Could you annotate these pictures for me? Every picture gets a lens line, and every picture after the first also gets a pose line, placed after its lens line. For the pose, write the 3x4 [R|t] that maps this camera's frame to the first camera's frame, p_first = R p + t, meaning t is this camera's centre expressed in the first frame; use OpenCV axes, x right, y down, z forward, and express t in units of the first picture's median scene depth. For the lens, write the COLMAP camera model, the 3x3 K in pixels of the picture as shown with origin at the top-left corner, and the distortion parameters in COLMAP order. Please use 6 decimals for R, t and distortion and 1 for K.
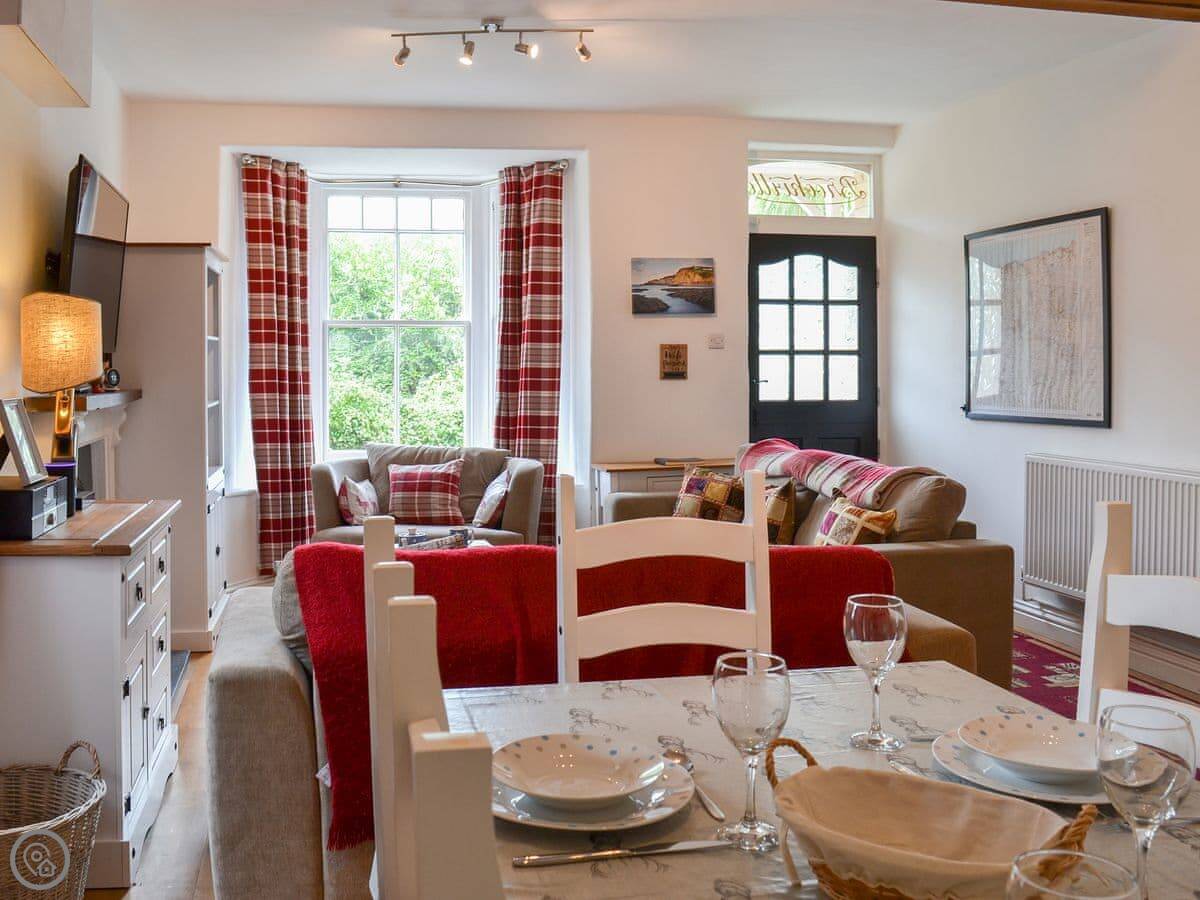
lens RADIAL K [[1172.7, 0, 535.4], [0, 1172.7, 368.9], [0, 0, 1]] dist [-0.101574, 0.004373]
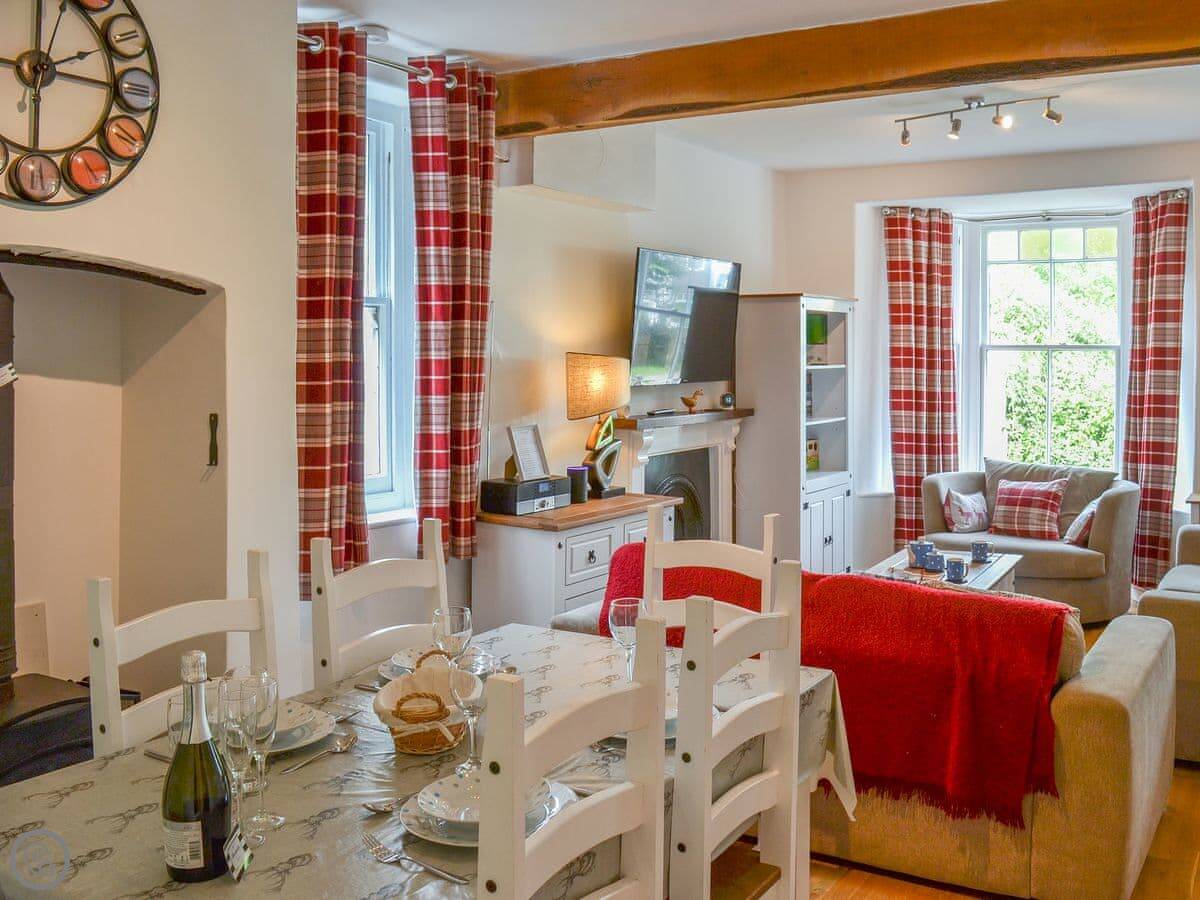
lens RADIAL K [[1175.9, 0, 659.2], [0, 1175.9, 375.7], [0, 0, 1]] dist [-0.064761, 0.007483]
pose [[0.762202, 0.020409, -0.647017, 0.335858], [-0.009688, 0.999751, 0.020123, -0.034868], [0.647266, -0.009069, 0.762210, -0.049552]]
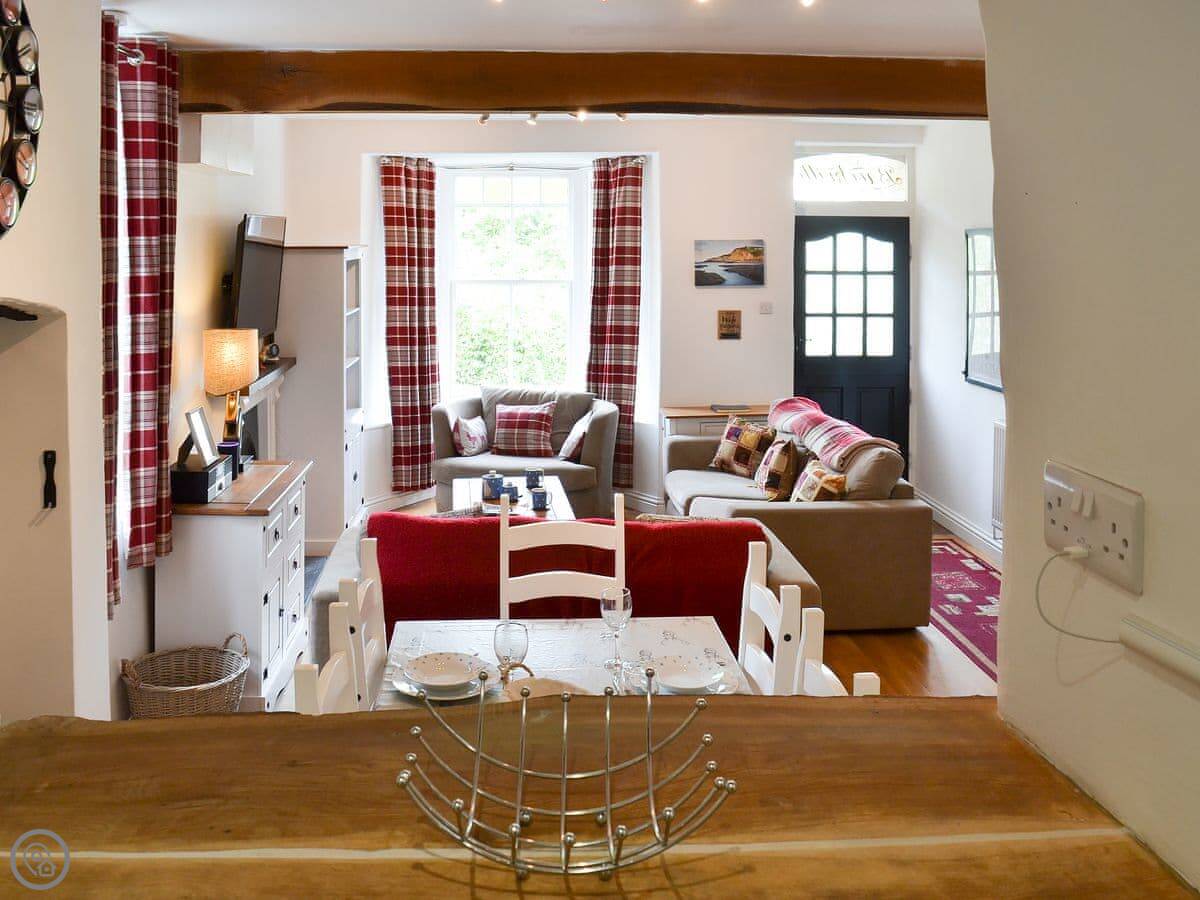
lens RADIAL K [[1189.6, 0, 596.9], [0, 1189.6, 235.6], [0, 0, 1]] dist [-0.078738, 0.000825]
pose [[0.994004, 0.008165, -0.109041, 0.116042], [-0.008305, 0.999965, -0.000832, -0.097010], [0.109030, 0.001733, 0.994037, -0.238764]]
